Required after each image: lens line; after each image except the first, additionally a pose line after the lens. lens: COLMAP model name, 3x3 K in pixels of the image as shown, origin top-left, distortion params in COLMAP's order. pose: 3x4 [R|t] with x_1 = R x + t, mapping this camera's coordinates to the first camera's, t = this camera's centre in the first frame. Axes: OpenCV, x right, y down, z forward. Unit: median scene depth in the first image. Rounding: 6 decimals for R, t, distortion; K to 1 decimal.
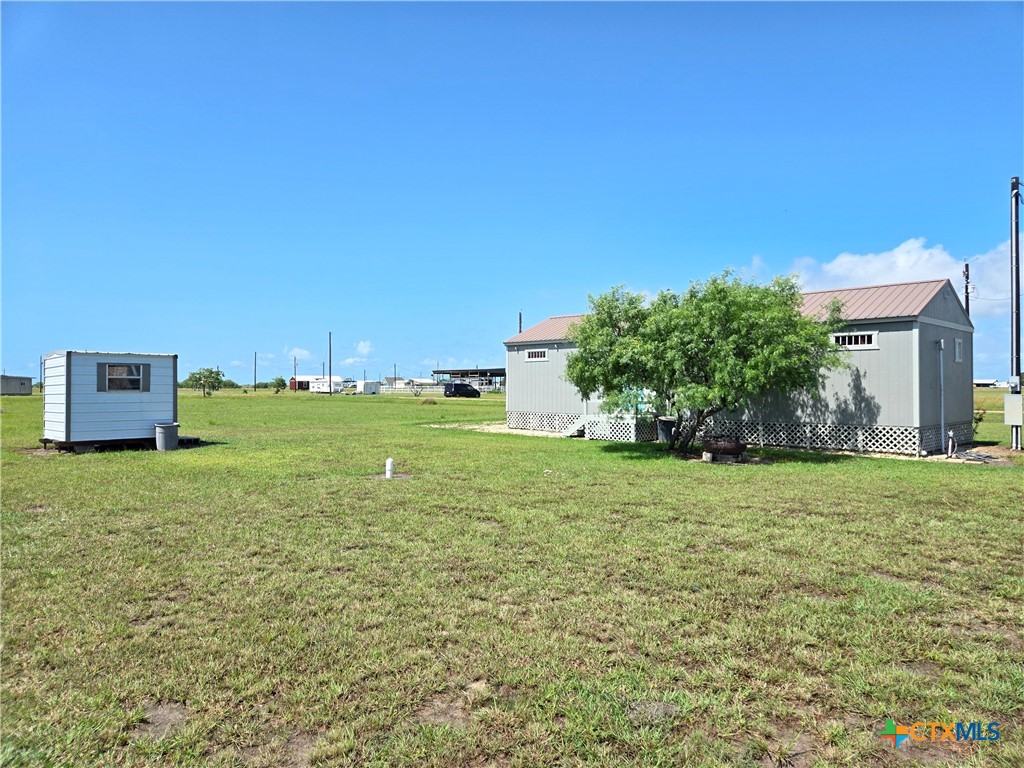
lens RADIAL K [[690.8, 0, 512.2], [0, 690.8, 388.3], [0, 0, 1]] dist [0.050589, 0.001544]
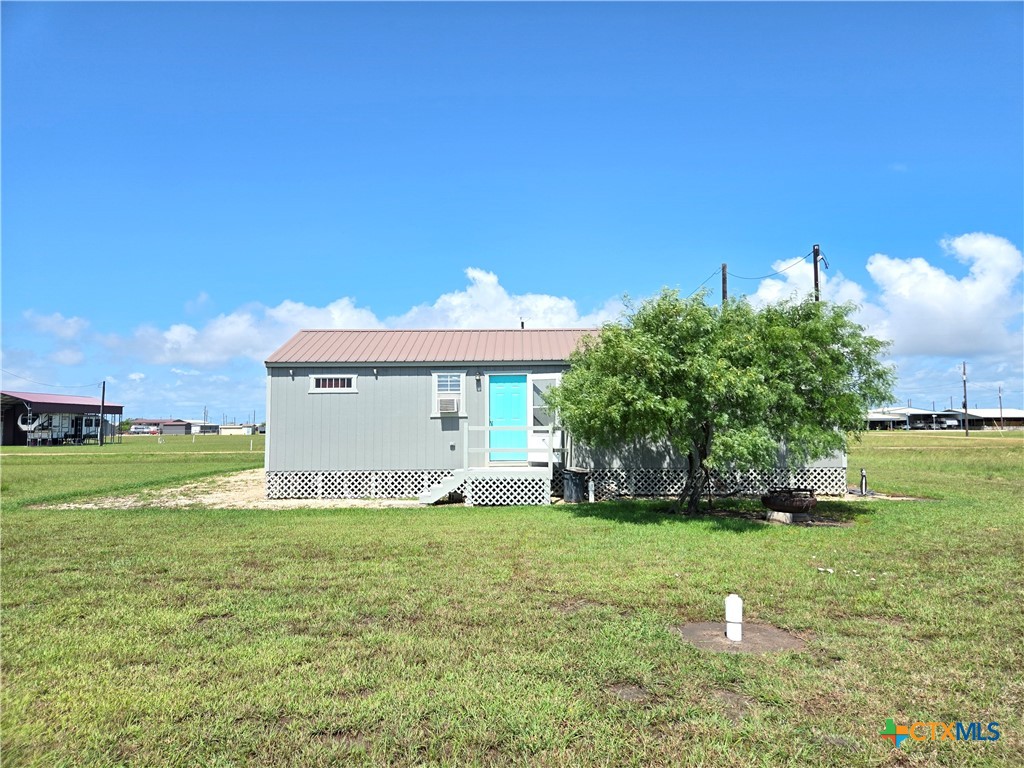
lens RADIAL K [[690.8, 0, 510.5], [0, 690.8, 382.2], [0, 0, 1]] dist [0.050589, 0.001544]
pose [[0.701674, 0.039351, 0.711410, -0.443005], [0.009104, 0.997897, -0.064176, -0.006747], [-0.712440, 0.051507, 0.699840, 0.571372]]
